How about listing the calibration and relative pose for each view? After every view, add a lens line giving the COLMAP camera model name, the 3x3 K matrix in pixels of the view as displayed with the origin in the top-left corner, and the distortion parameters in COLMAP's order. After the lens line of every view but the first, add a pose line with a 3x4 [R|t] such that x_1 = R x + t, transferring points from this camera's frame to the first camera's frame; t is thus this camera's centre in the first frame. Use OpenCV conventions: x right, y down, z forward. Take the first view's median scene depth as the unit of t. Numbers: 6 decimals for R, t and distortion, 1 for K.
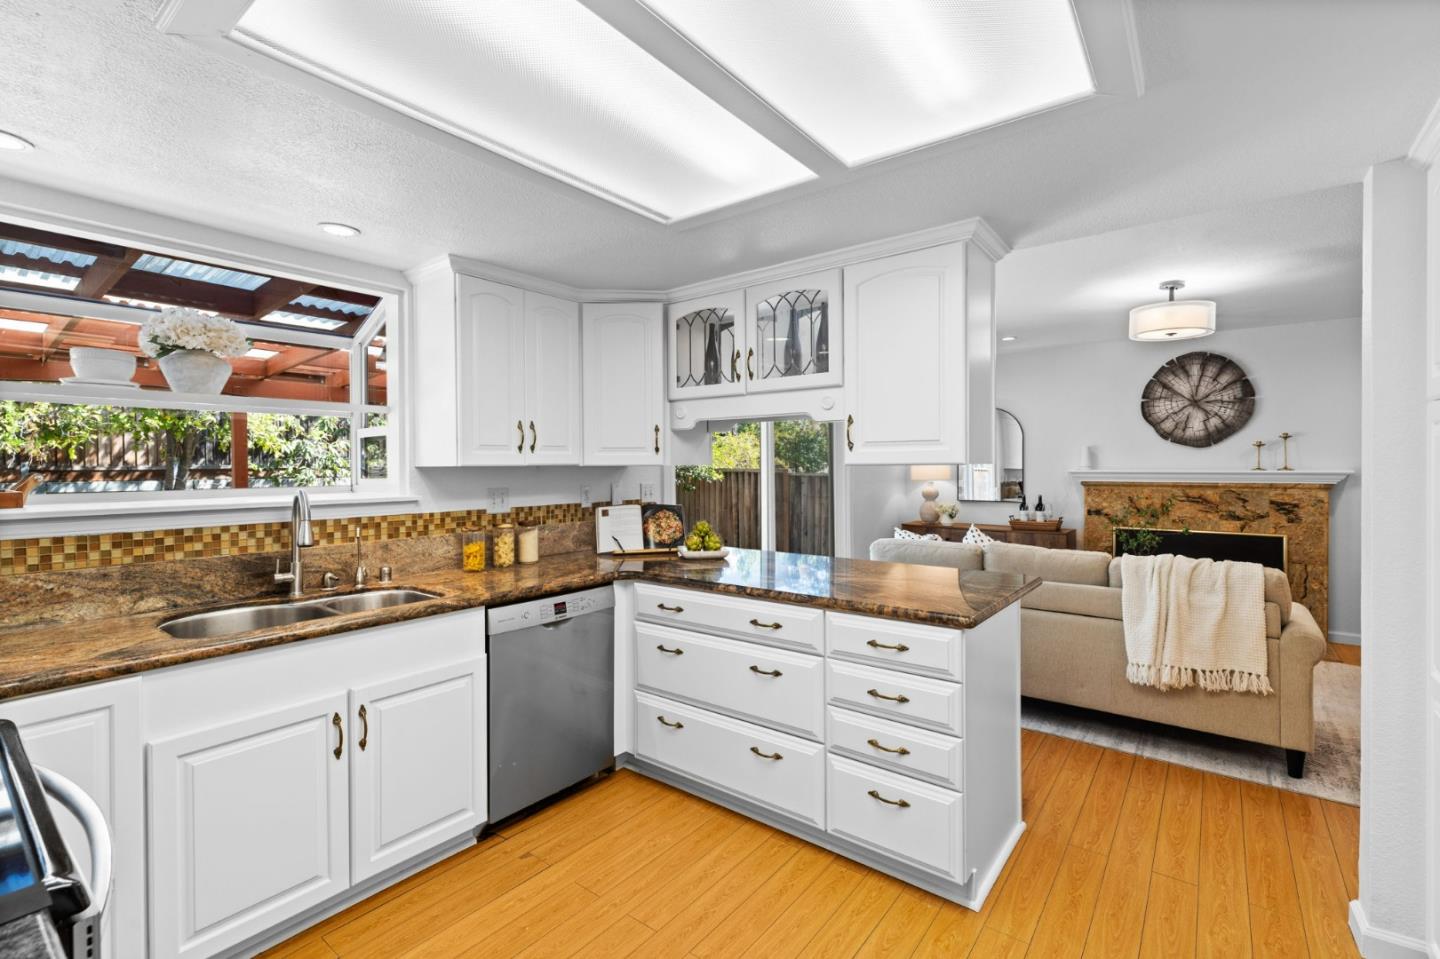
lens RADIAL K [[650.6, 0, 716.2], [0, 650.6, 468.5], [0, 0, 1]] dist [0.001685, -0.000154]
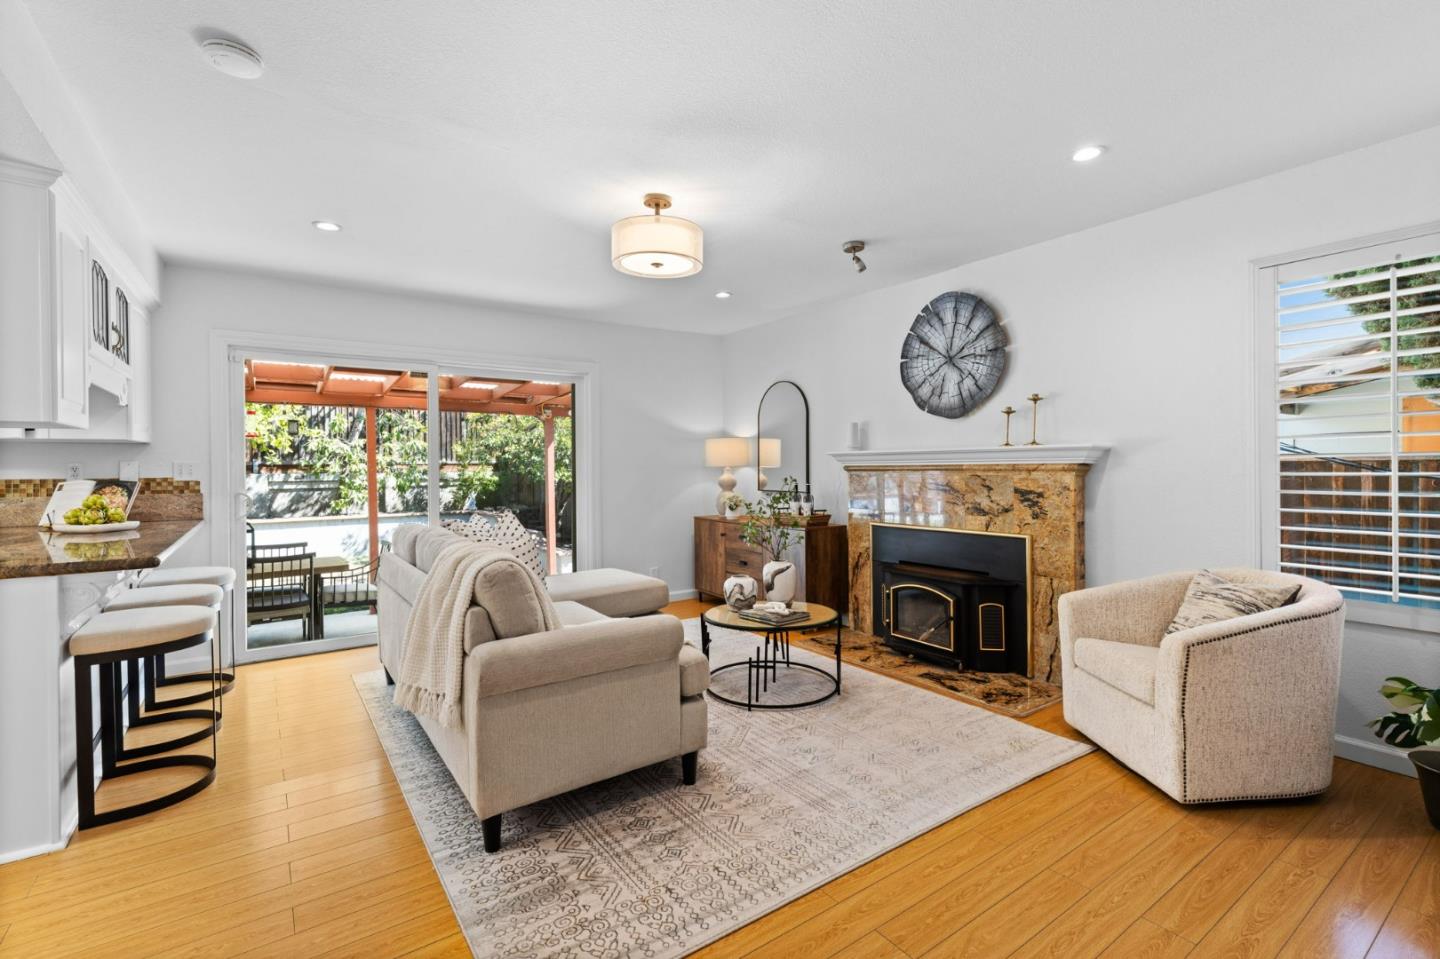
lens RADIAL K [[650.6, 0, 716.2], [0, 650.6, 468.5], [0, 0, 1]] dist [0.001685, -0.000154]
pose [[0.956124, -0.002924, -0.292948, 0.734069], [0.002410, 0.999995, -0.002115, 0.027898], [0.292953, 0.001316, 0.956126, 0.207698]]
